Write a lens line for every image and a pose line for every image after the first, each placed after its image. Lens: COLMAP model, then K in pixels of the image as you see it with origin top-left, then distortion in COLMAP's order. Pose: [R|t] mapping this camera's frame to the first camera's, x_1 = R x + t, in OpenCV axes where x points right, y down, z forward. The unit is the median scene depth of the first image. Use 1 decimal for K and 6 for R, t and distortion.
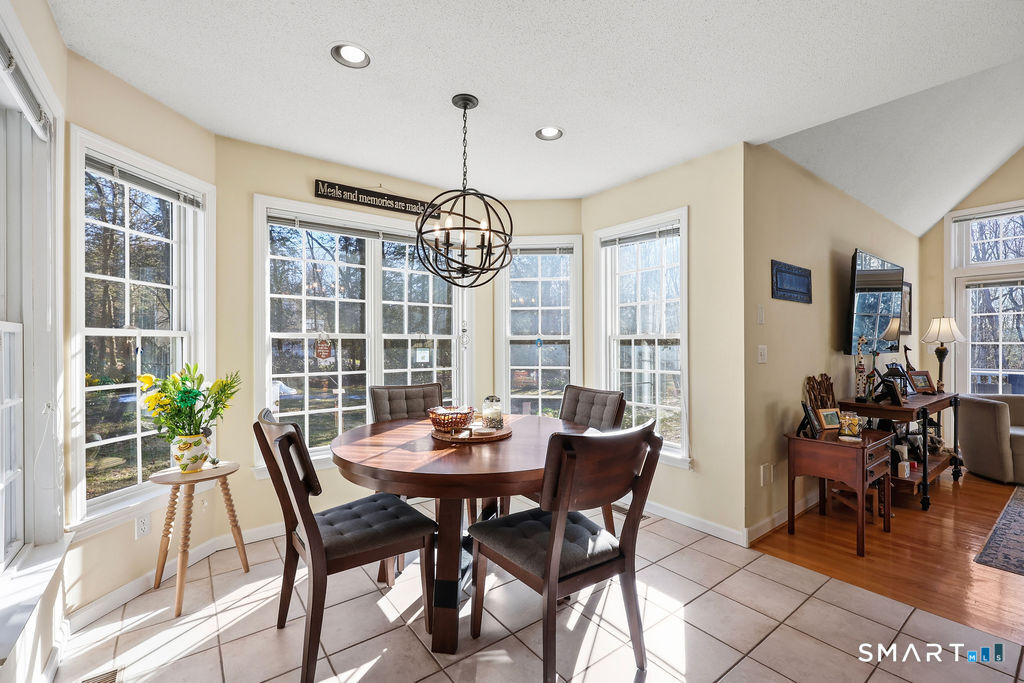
lens RADIAL K [[422.7, 0, 512.0], [0, 422.7, 341.5], [0, 0, 1]] dist [-0.000290, -0.000324]
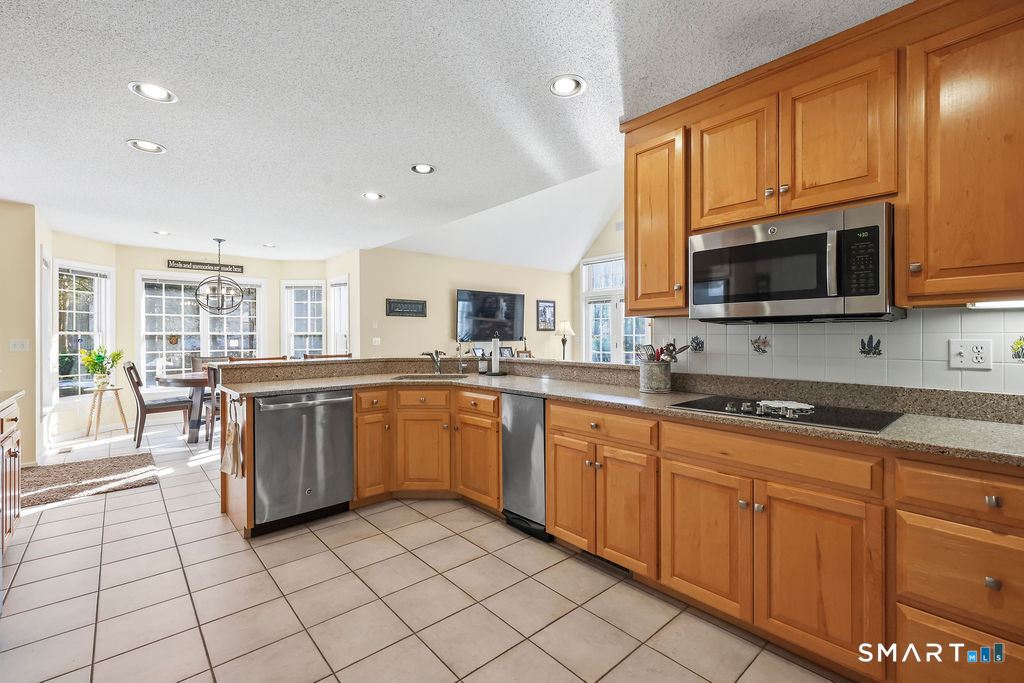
lens RADIAL K [[432.2, 0, 512.2], [0, 432.2, 332.8], [0, 0, 1]] dist [-0.002115, -0.000491]
pose [[0.997291, -0.002306, 0.073525, 1.270400], [0.002536, 0.999992, -0.003035, -0.007367], [-0.073517, 0.003213, 0.997289, -1.484937]]
